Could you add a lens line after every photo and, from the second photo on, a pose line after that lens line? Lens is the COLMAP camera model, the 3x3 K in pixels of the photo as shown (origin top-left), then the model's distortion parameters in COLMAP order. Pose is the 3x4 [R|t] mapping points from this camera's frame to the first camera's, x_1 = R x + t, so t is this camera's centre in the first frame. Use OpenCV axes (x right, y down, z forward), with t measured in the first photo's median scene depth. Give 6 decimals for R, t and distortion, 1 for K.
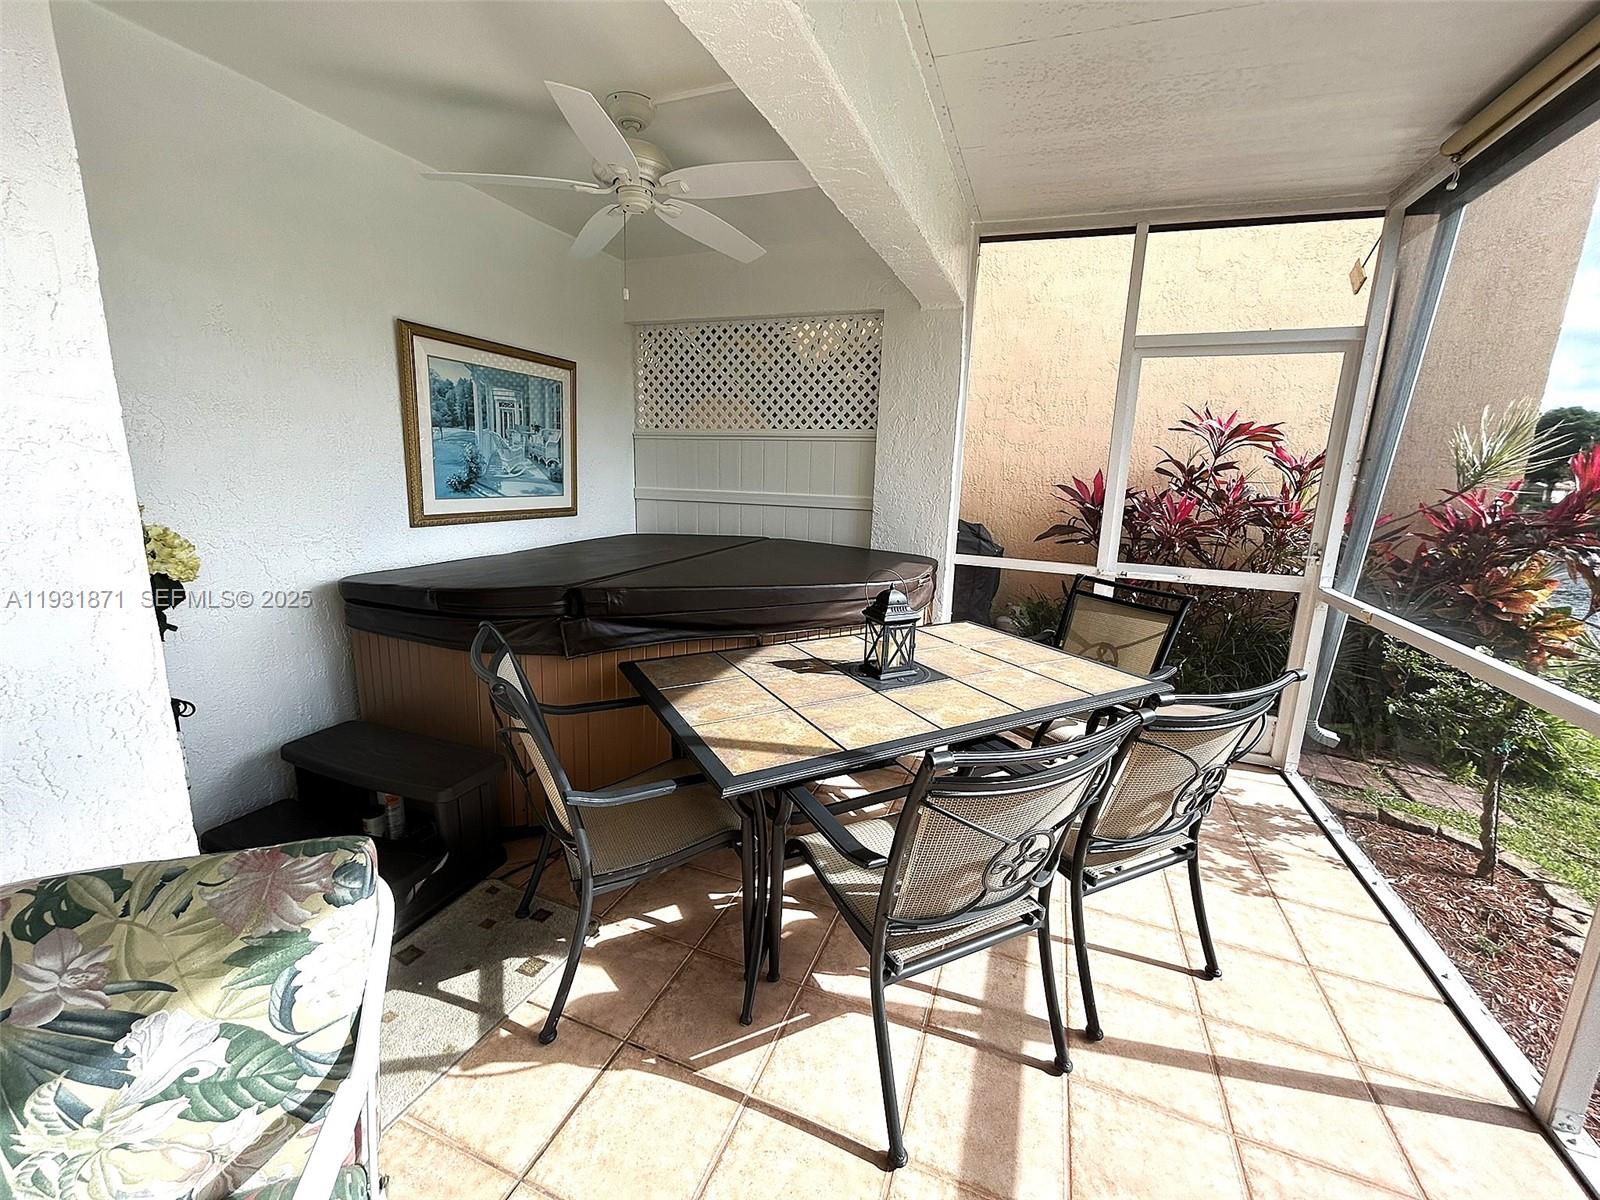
lens RADIAL K [[631.6, 0, 801.6], [0, 631.6, 594.6], [0, 0, 1]] dist [0.000824, -0.000125]
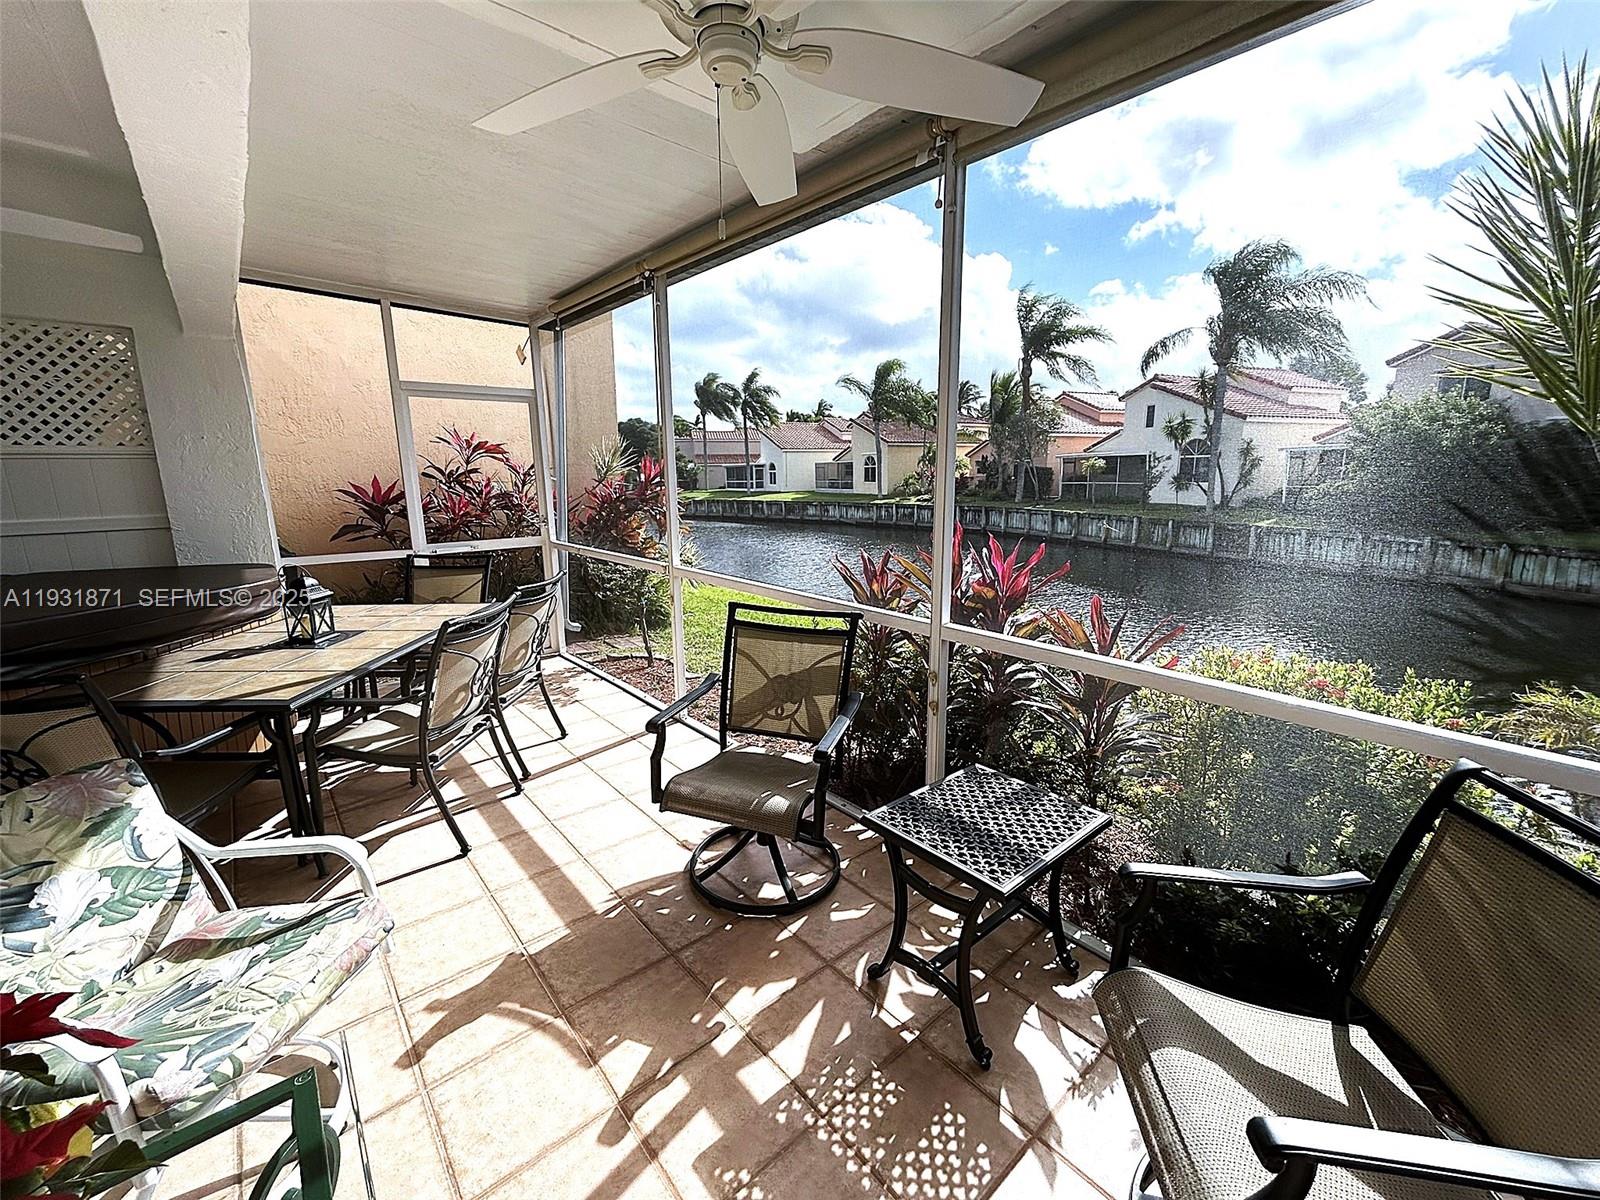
lens RADIAL K [[631.6, 0, 801.6], [0, 631.6, 594.6], [0, 0, 1]] dist [0.000824, -0.000125]
pose [[0.444819, -0.206022, 0.871603, -0.421009], [0.201242, 0.971289, 0.126882, 0.053761], [-0.872719, 0.118964, 0.473508, -0.405705]]
